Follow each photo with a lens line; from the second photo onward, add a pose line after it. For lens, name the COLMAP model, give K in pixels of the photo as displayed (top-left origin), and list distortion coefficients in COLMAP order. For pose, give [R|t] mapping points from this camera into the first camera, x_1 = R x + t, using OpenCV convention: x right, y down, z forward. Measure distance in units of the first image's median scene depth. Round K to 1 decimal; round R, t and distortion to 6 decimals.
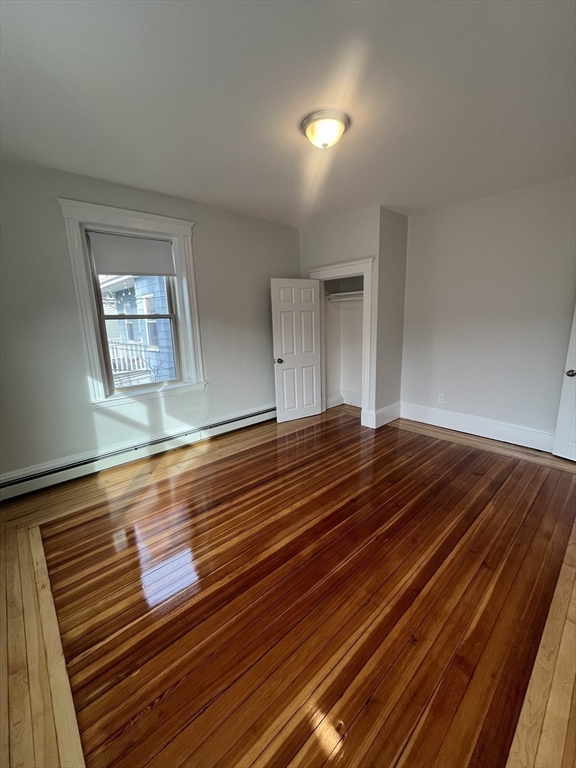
lens RADIAL K [[310.9, 0, 287.0], [0, 310.9, 381.5], [0, 0, 1]] dist [0.001824, -0.001026]
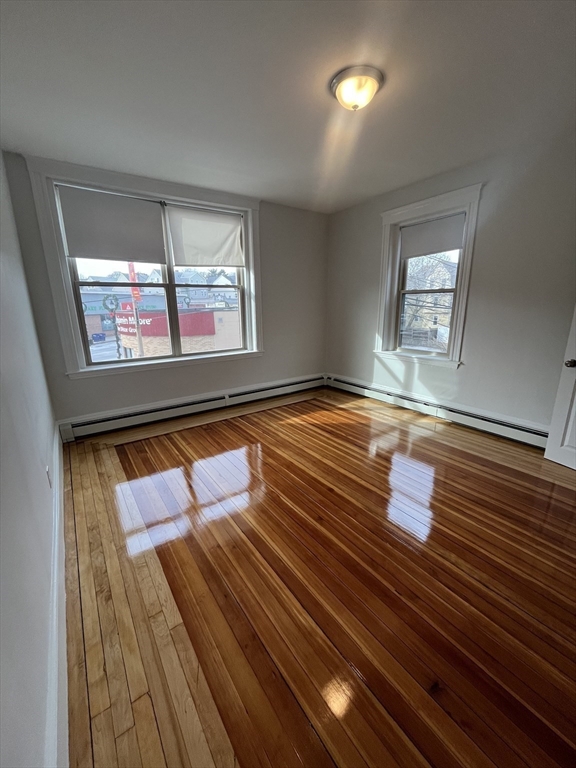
lens RADIAL K [[310.9, 0, 290.1], [0, 310.9, 380.1], [0, 0, 1]] dist [0.001824, -0.001026]
pose [[-0.112583, 0.272574, -0.955525, 0.854364], [-0.178995, 0.940344, 0.289333, -0.155717], [0.977387, 0.203608, -0.057078, 0.700278]]
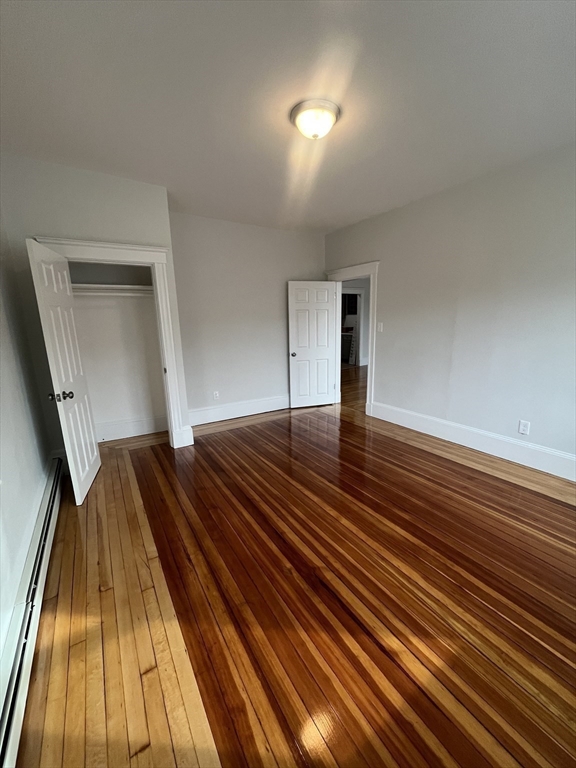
lens RADIAL K [[310.9, 0, 287.3], [0, 310.9, 384.8], [0, 0, 1]] dist [0.001824, -0.001026]
pose [[0.179457, -0.183465, 0.966507, -0.662621], [0.210226, 0.966914, 0.144509, -0.113092], [-0.961041, 0.177252, 0.212089, 0.693312]]
